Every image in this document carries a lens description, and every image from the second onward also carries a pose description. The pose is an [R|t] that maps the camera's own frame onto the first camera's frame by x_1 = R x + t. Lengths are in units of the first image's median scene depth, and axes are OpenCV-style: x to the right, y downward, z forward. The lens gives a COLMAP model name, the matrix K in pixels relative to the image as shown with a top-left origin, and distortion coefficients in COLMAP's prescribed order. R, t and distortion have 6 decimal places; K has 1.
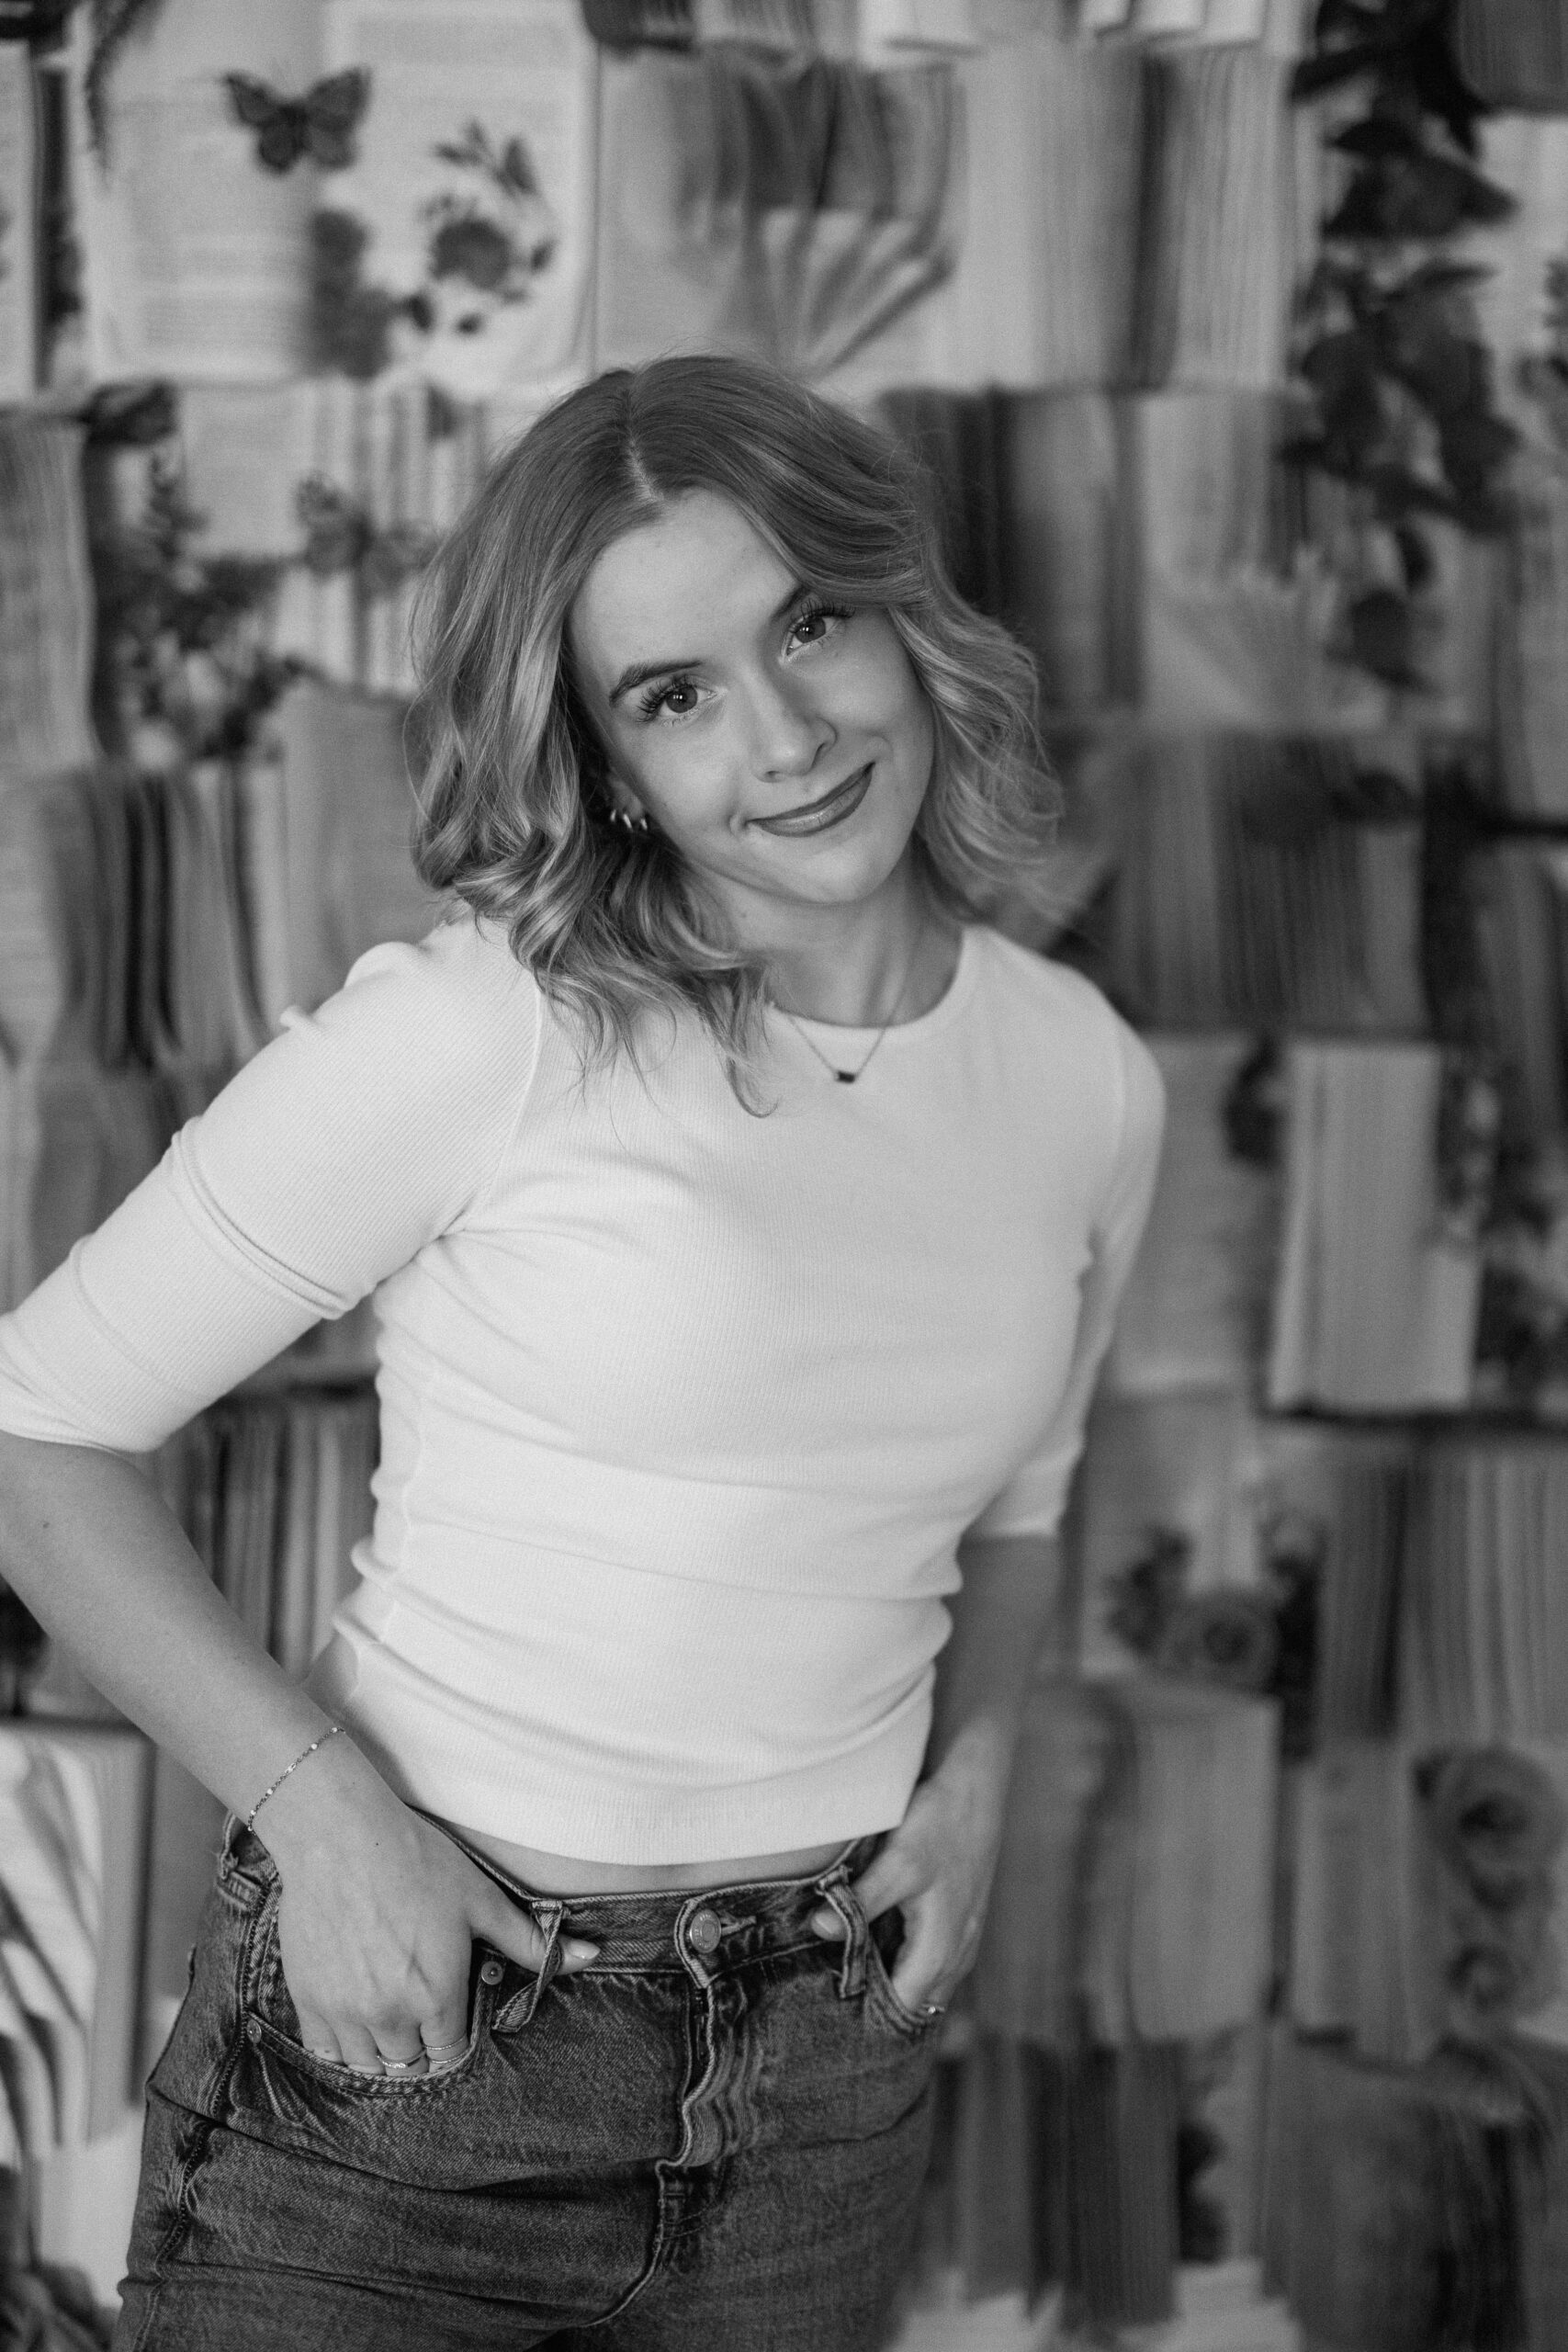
lens RADIAL K [[3684.7, 0, 780.5], [0, 3684.7, 1175.6], [0, 0, 1]] dist [0.014182, -0.047929]
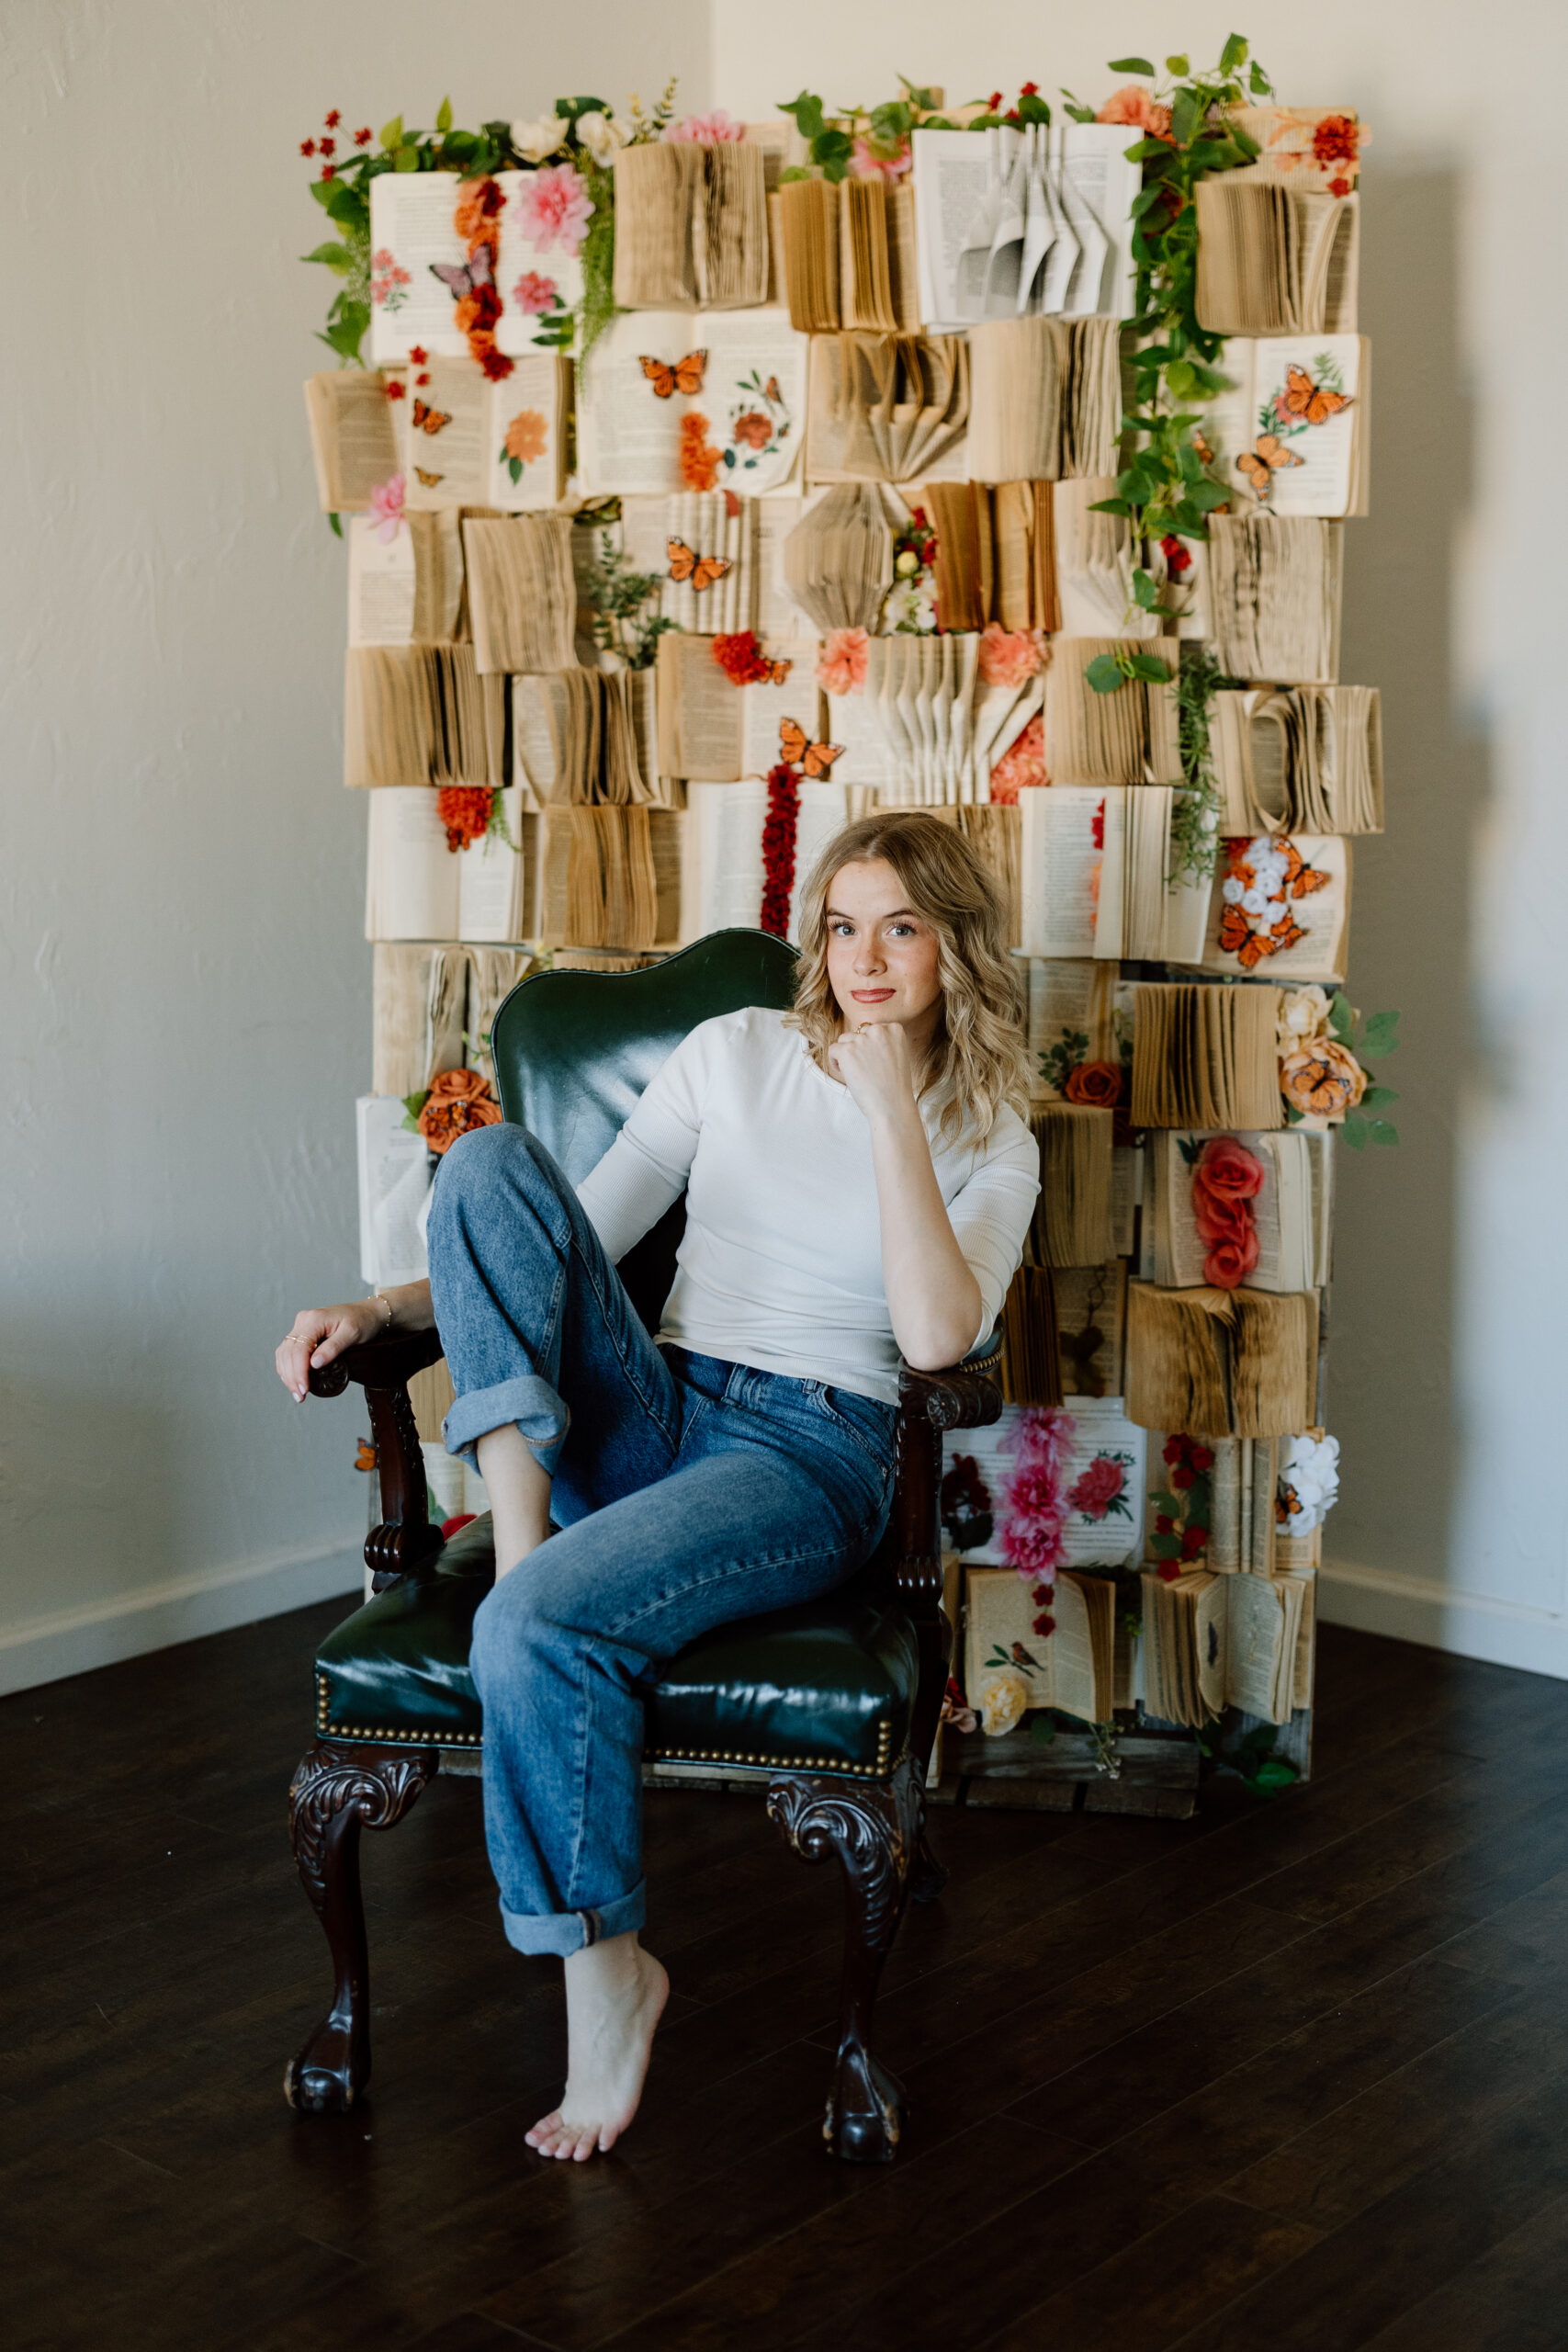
lens RADIAL K [[3684.7, 0, 780.5], [0, 3684.7, 1175.6], [0, 0, 1]] dist [0.014182, -0.047929]
pose [[0.952631, 0.013987, -0.303806, 0.599343], [-0.020715, 0.999606, -0.018935, 0.228904], [0.303422, 0.024331, 0.952546, -1.051369]]
